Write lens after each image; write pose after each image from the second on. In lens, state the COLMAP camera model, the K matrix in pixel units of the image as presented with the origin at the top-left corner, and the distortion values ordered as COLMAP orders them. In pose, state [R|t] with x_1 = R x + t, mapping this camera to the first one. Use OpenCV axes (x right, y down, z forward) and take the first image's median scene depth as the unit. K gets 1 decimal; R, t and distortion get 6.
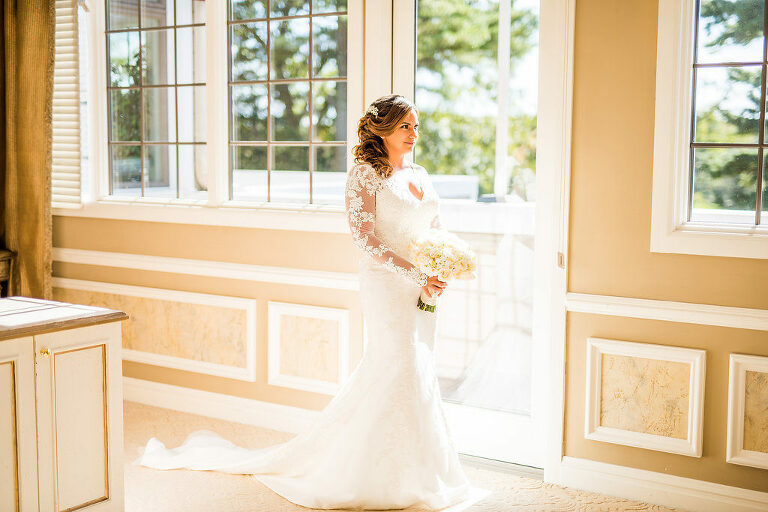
lens RADIAL K [[1054.8, 0, 384.0], [0, 1054.8, 256.0], [0, 0, 1]] dist [-0.095206, 0.002998]
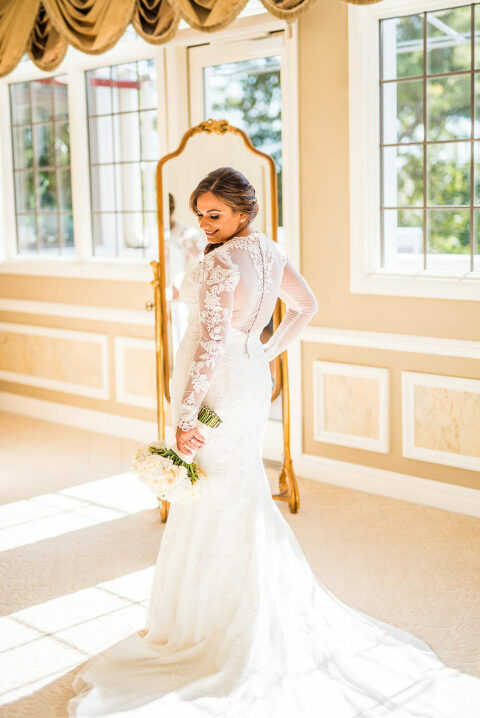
lens RADIAL K [[986.1, 0, 240.0], [0, 986.1, 359.0], [0, 0, 1]] dist [-0.095206, 0.002998]
pose [[0.987126, 0.006725, -0.159803, 0.269417], [0.000431, 0.999000, 0.044701, 0.019901], [0.159944, -0.044195, 0.986136, -0.181881]]
